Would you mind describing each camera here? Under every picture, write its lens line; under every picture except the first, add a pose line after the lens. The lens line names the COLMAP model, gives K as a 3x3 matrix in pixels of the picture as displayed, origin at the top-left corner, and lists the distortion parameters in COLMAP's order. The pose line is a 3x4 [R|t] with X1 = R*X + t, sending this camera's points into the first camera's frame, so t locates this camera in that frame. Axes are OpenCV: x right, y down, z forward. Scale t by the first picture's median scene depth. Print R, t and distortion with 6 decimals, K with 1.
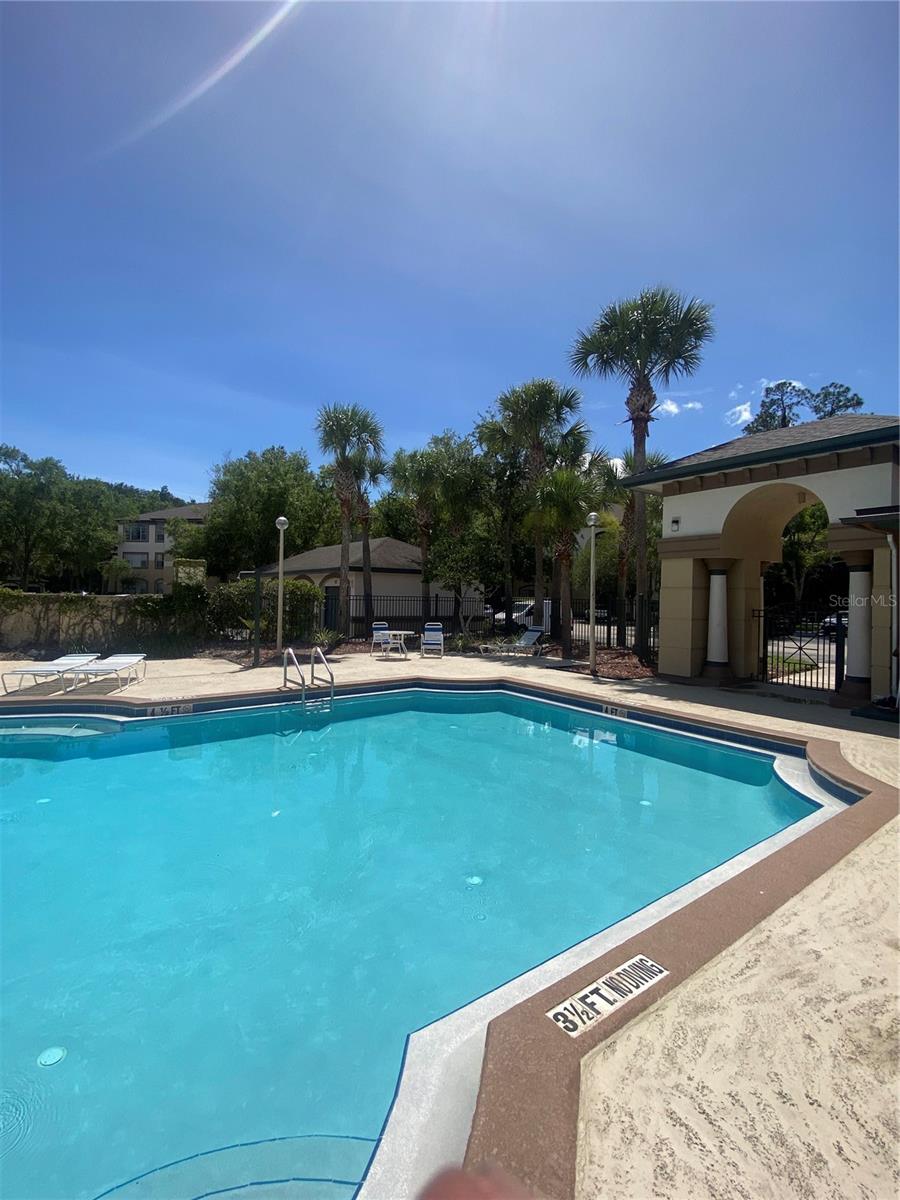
lens RADIAL K [[521.2, 0, 446.8], [0, 521.2, 594.8], [0, 0, 1]] dist [-0.026915, -0.001148]
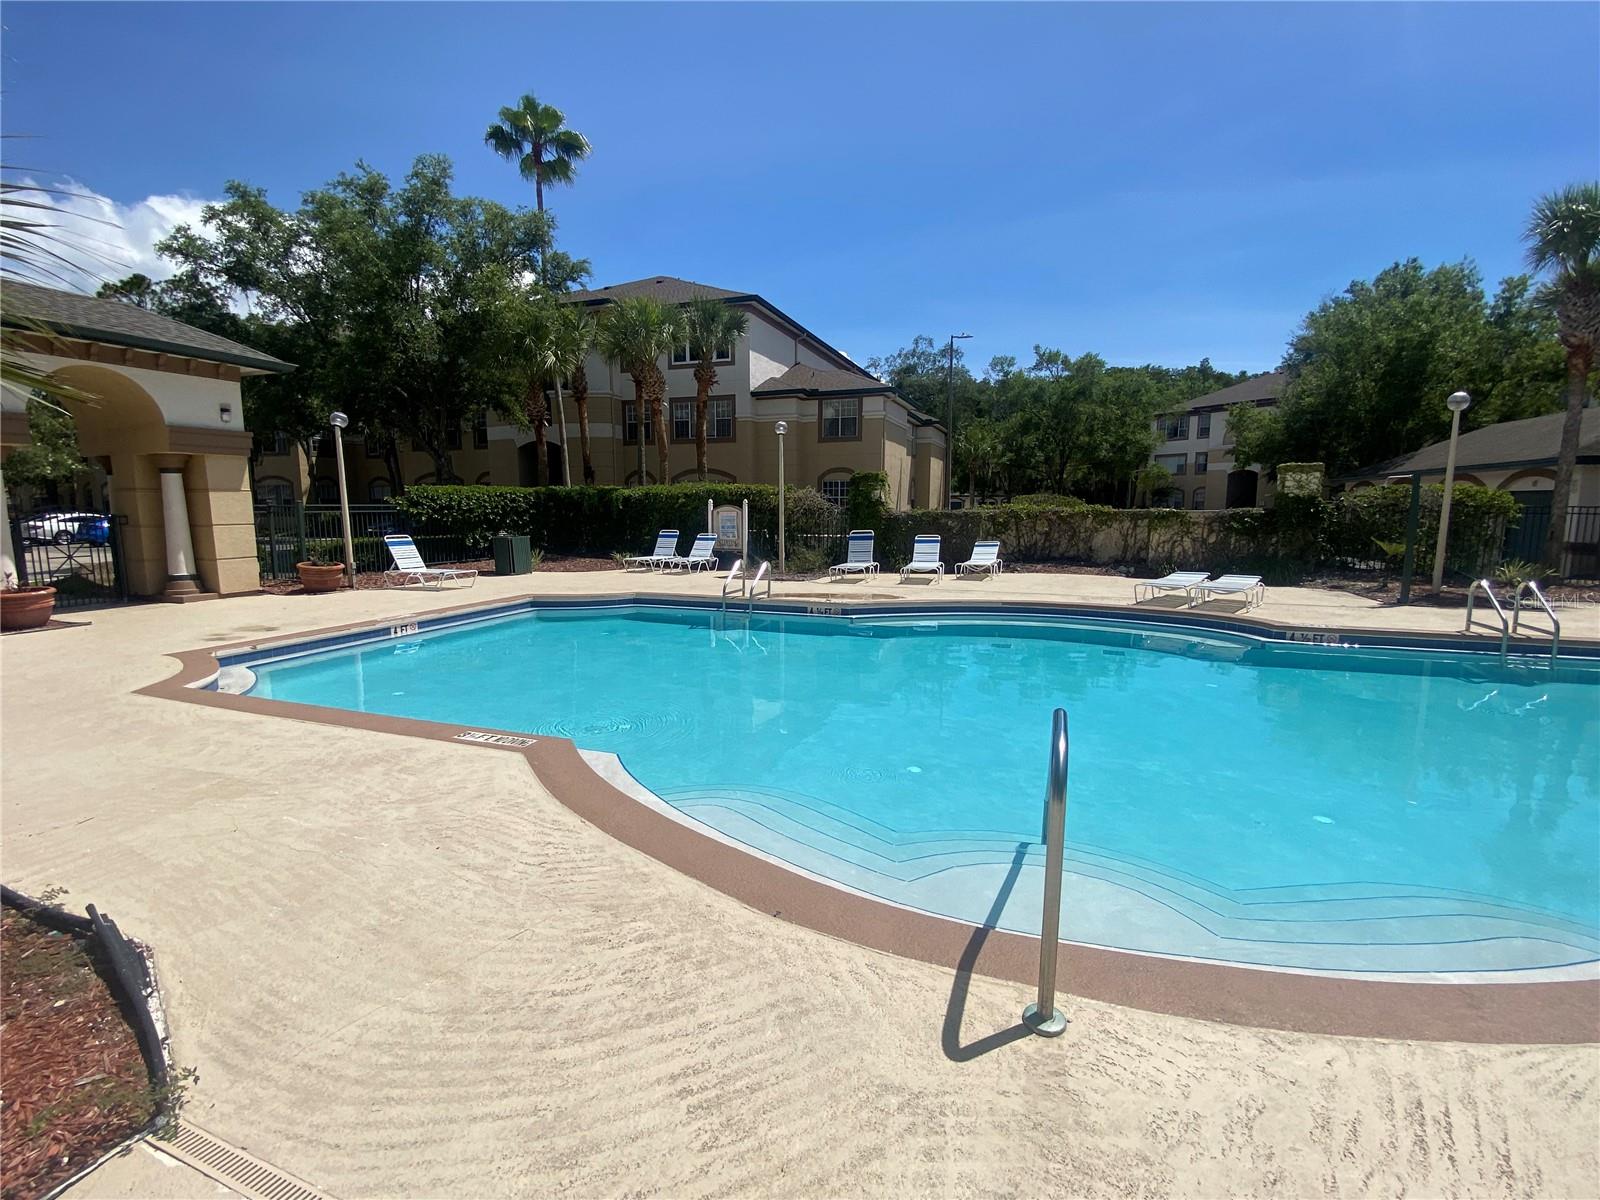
lens RADIAL K [[695.0, 0, 794.2], [0, 695.0, 601.6], [0, 0, 1]] dist [-0.026915, -0.001148]
pose [[0.529569, 0.094052, -0.843037, -0.005621], [0.020045, 0.992169, 0.123281, -0.002469], [0.848030, -0.082185, 0.523537, -0.180912]]
